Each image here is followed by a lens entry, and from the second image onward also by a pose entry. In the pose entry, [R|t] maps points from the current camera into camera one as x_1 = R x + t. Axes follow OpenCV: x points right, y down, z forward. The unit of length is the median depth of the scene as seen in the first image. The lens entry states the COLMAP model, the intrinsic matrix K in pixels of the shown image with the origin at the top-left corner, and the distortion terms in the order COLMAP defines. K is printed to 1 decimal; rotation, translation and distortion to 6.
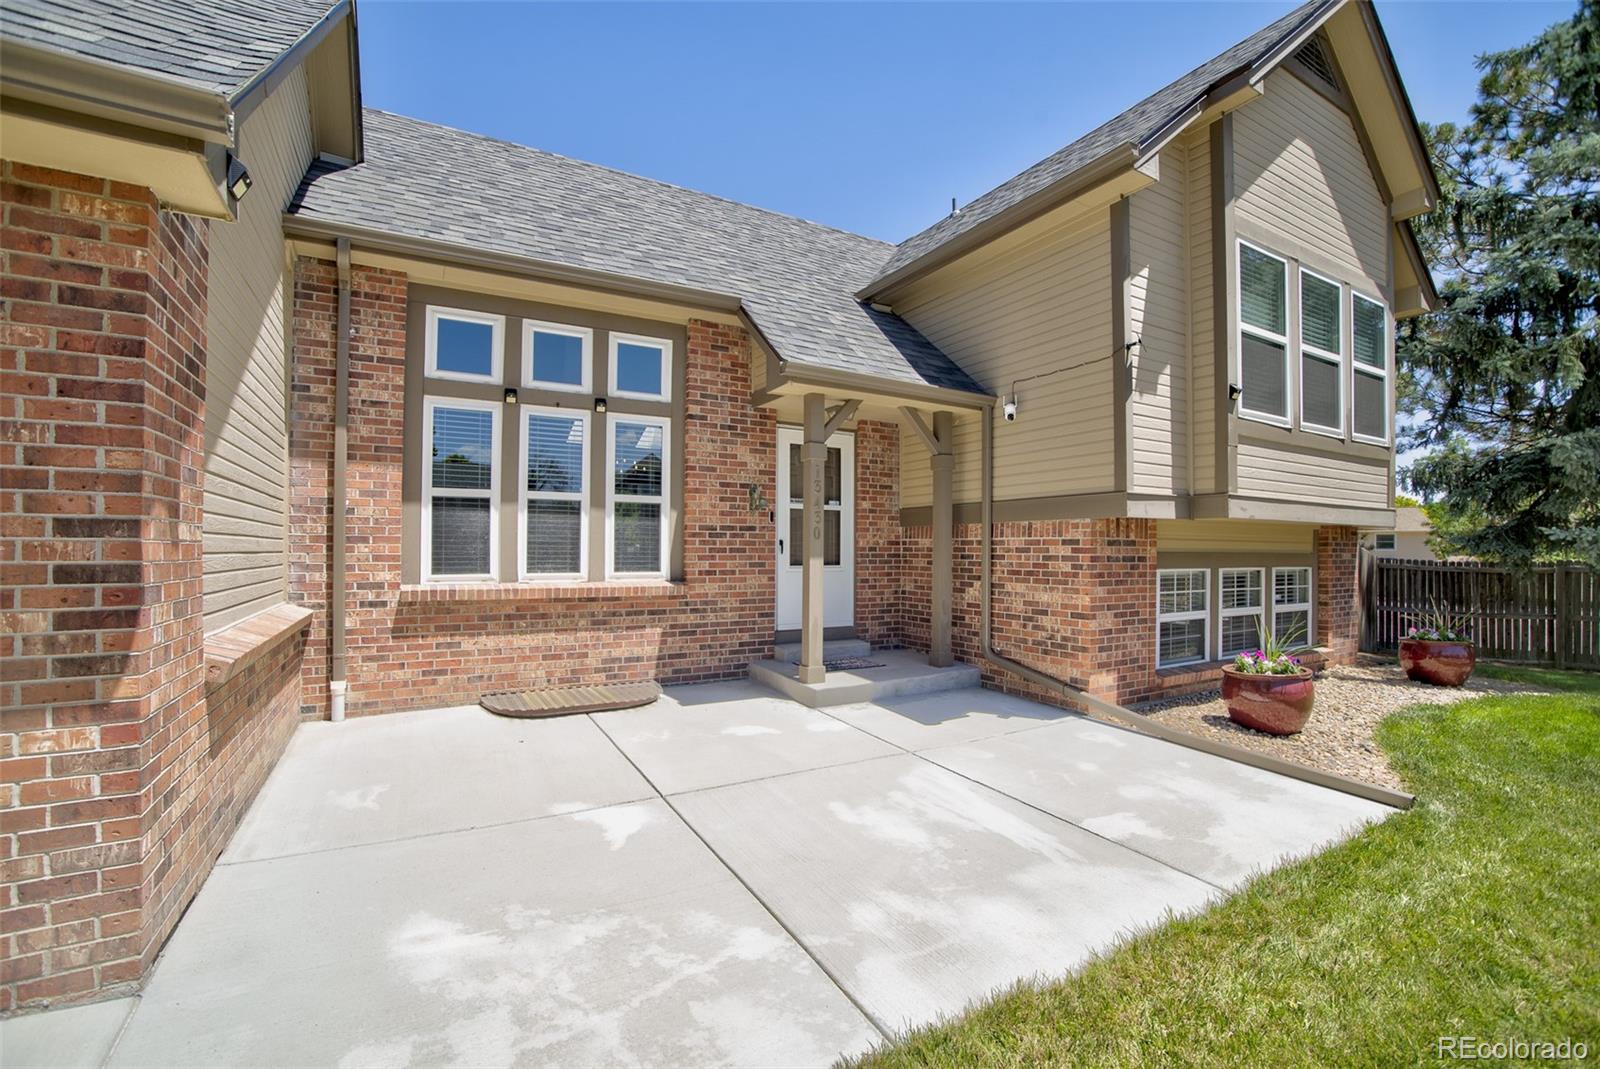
lens RADIAL K [[694.7, 0, 795.0], [0, 694.7, 546.1], [0, 0, 1]] dist [-0.070159, 0.025610]
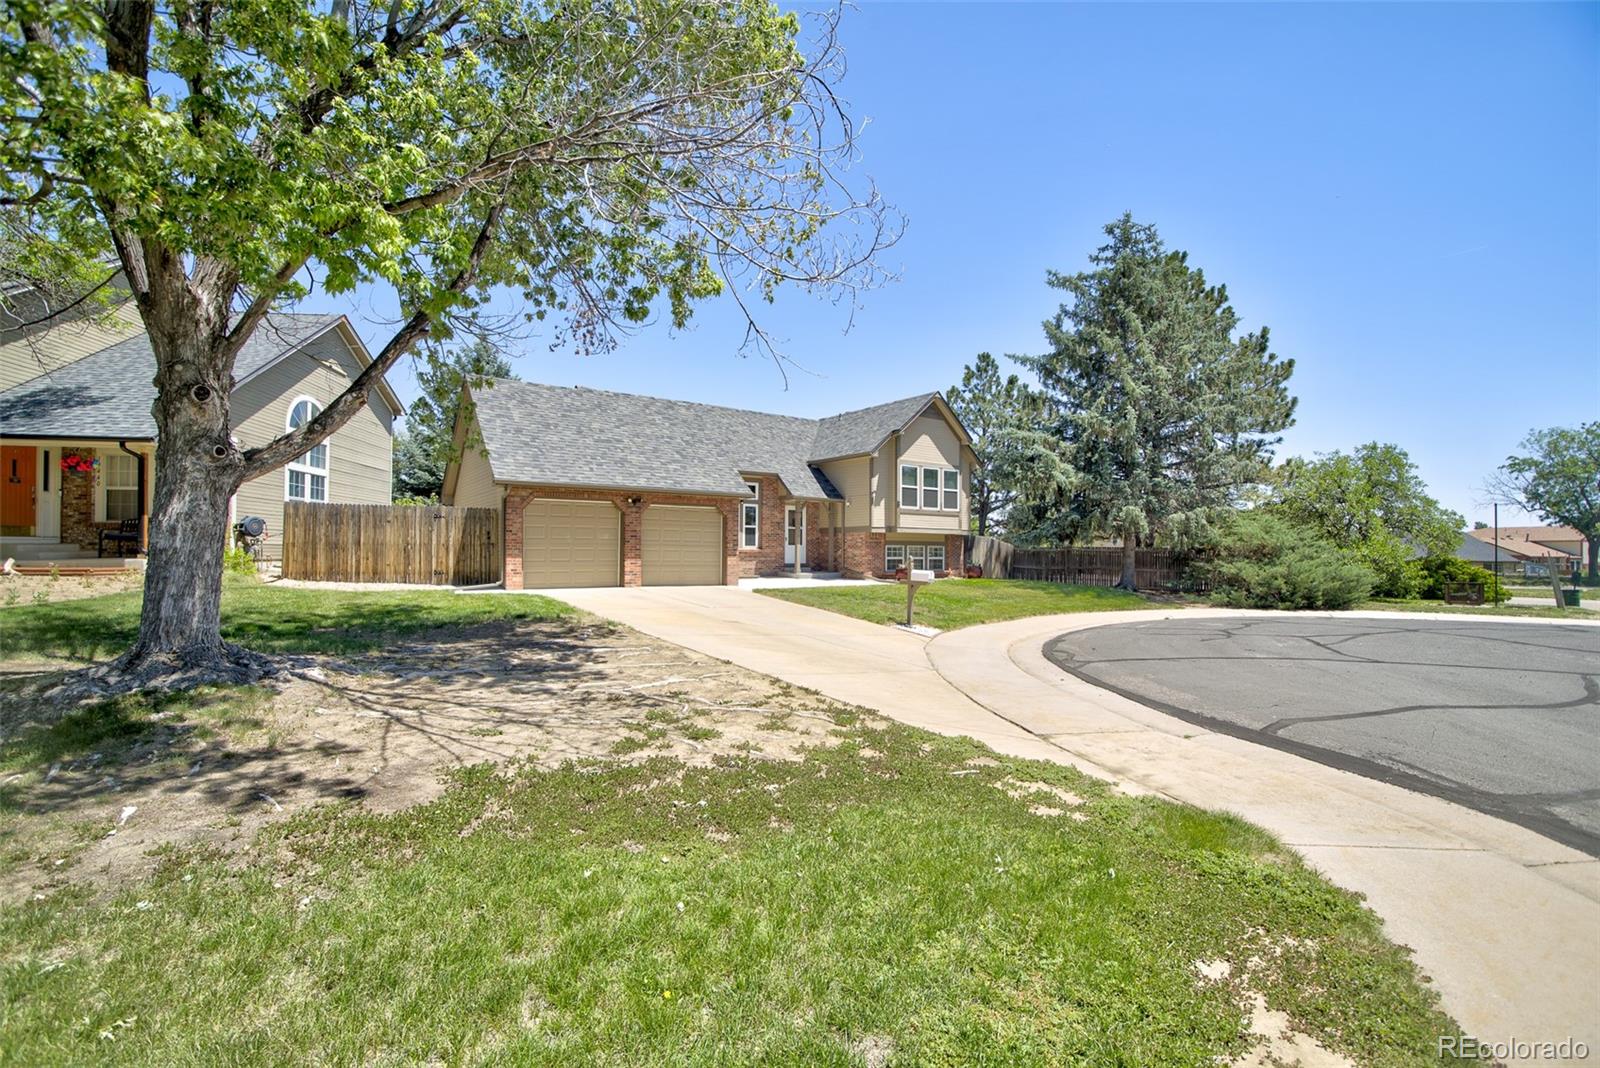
lens RADIAL K [[694.7, 0, 795.0], [0, 694.7, 545.6], [0, 0, 1]] dist [-0.070159, 0.025610]
pose [[0.992987, 0.002458, 0.118197, -0.456212], [-0.002585, 0.999996, 0.000924, 0.033437], [-0.118195, -0.001223, 0.992990, -2.923007]]
